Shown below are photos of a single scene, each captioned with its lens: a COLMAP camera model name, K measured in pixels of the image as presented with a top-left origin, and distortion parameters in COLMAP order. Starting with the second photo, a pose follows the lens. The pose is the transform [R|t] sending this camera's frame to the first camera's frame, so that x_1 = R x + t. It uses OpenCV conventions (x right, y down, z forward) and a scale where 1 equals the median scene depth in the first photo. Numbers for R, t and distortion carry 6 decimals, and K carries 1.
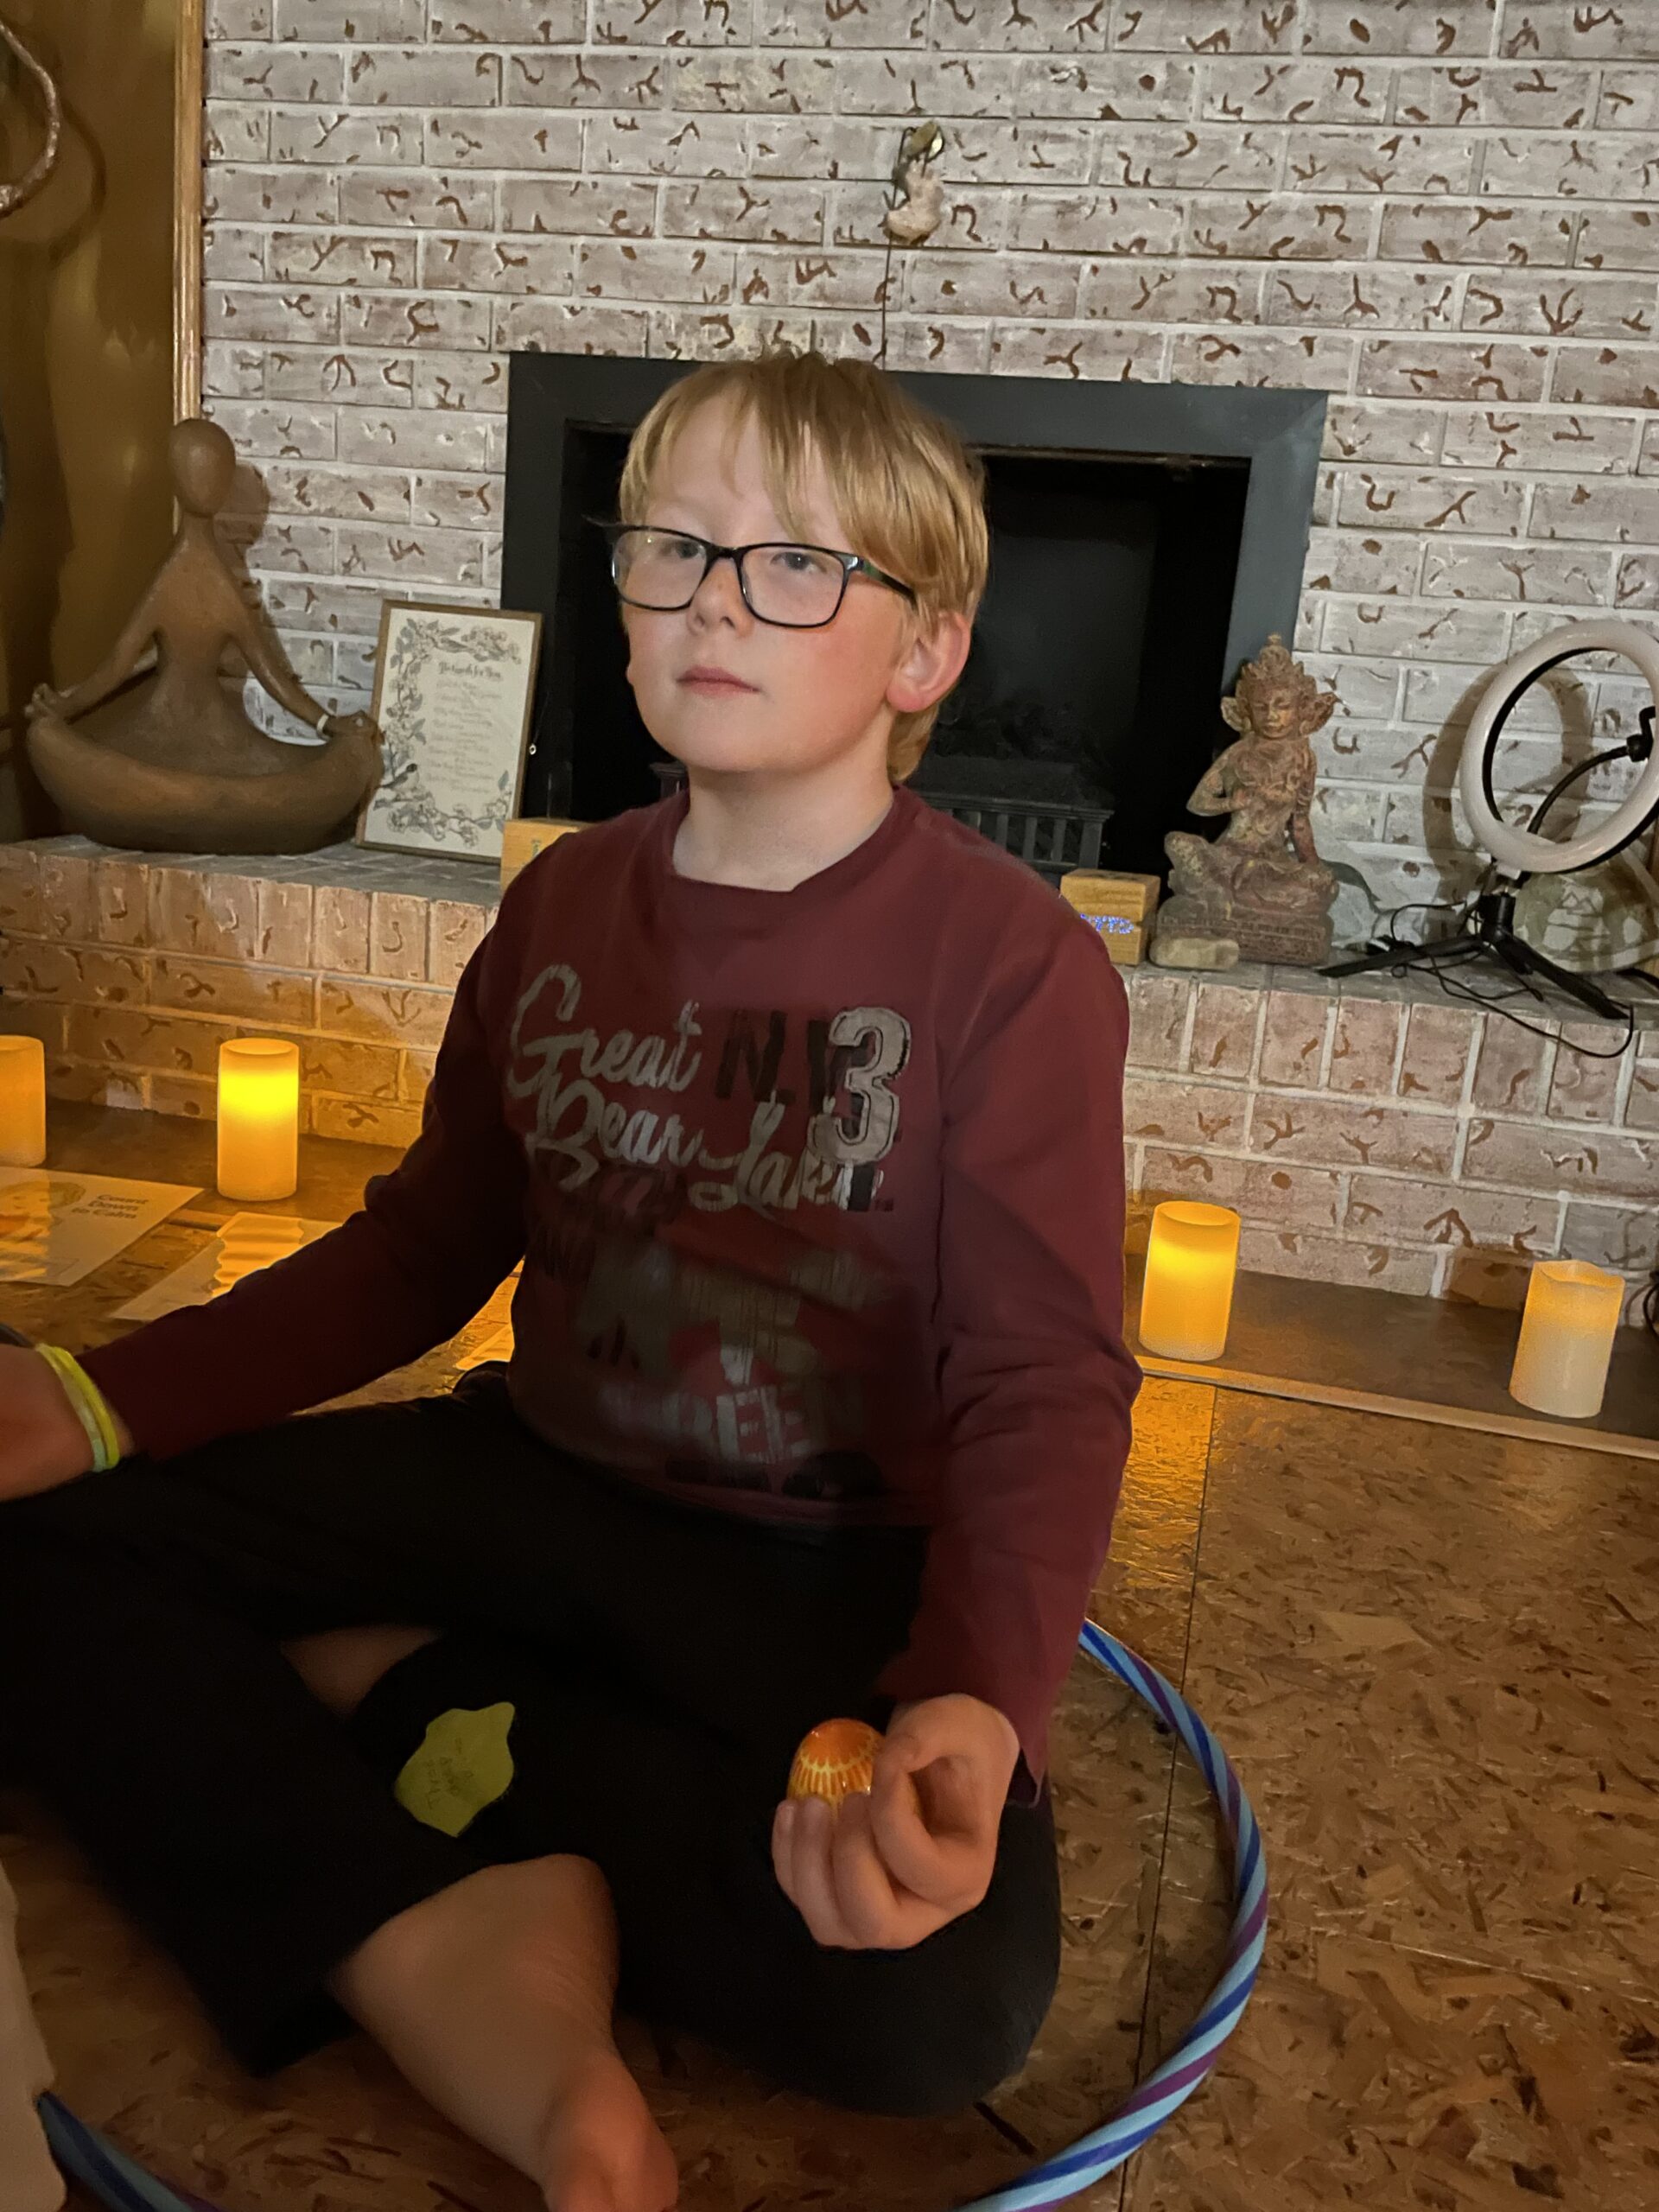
lens RADIAL K [[1887.1, 0, 829.4], [0, 1887.1, 1120.8], [0, 0, 1]] dist [0.016487, 0.000036]
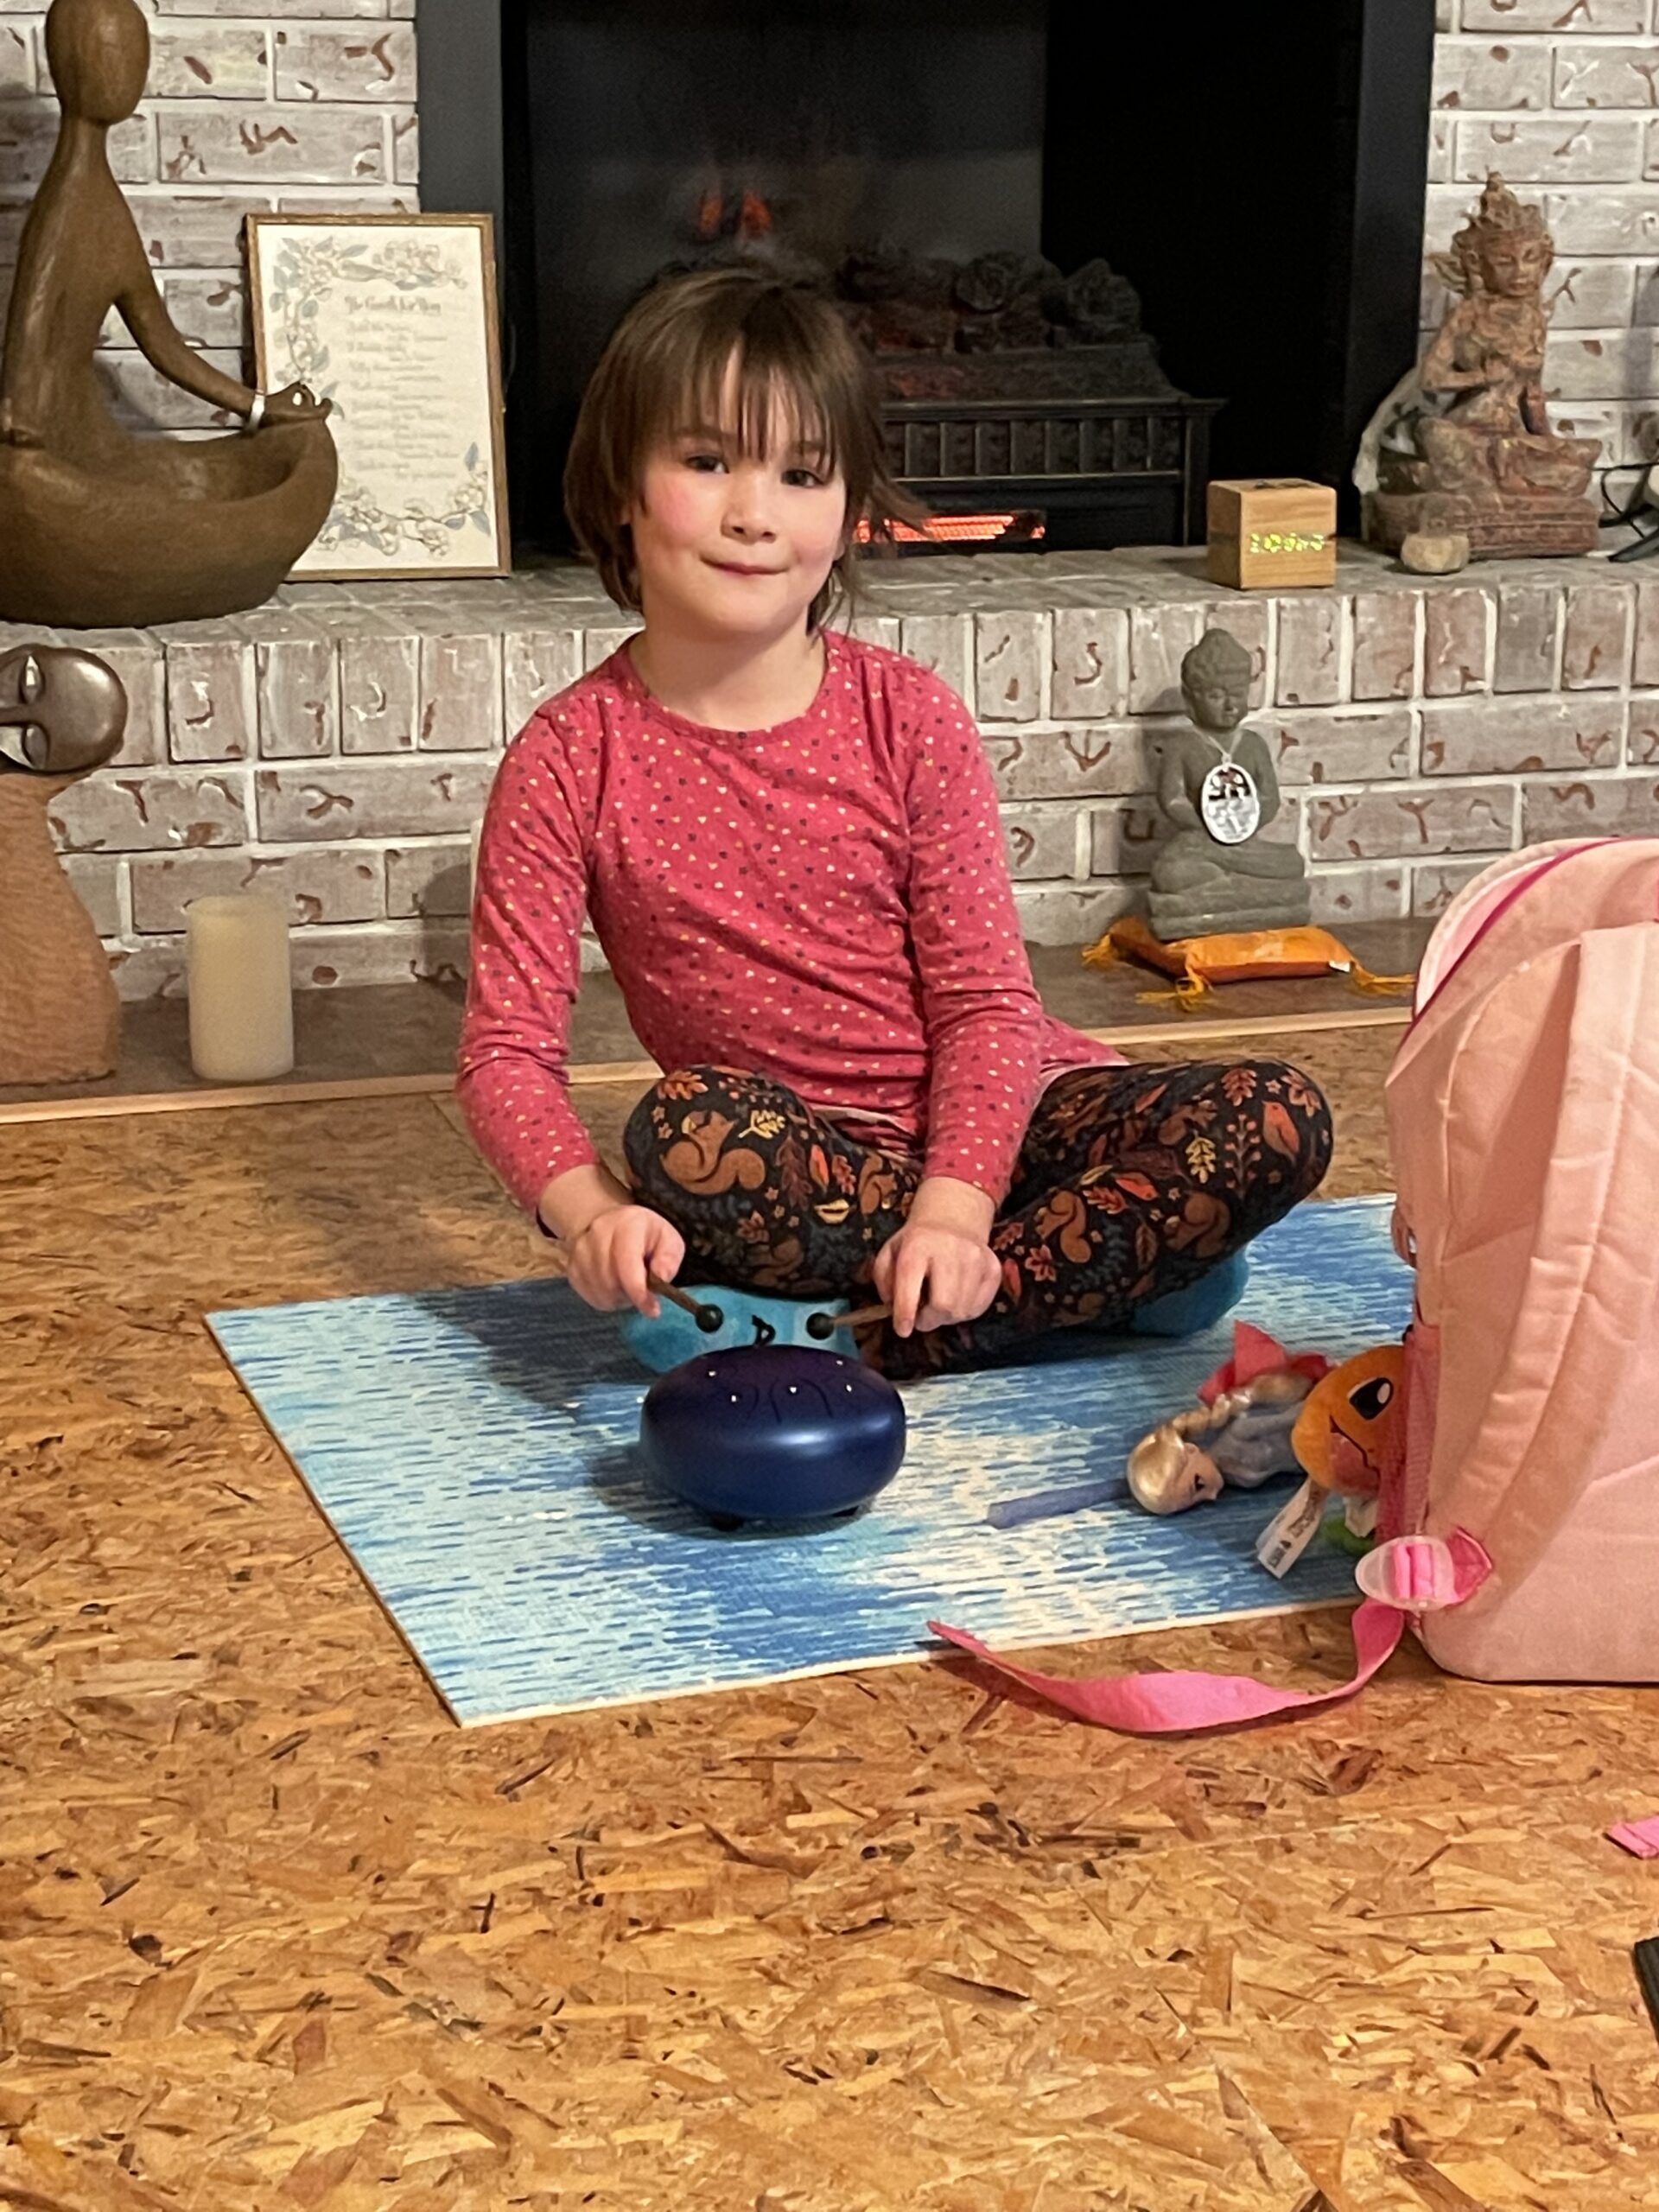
lens RADIAL K [[3805.3, 0, 828.9], [0, 3805.3, 1101.3], [0, 0, 1]] dist [0.031044, 0.000000]
pose [[0.846580, -0.207003, 0.490358, -0.817137], [0.185266, 0.978267, 0.093118, -0.054045], [-0.498977, 0.012015, 0.866532, -0.294322]]
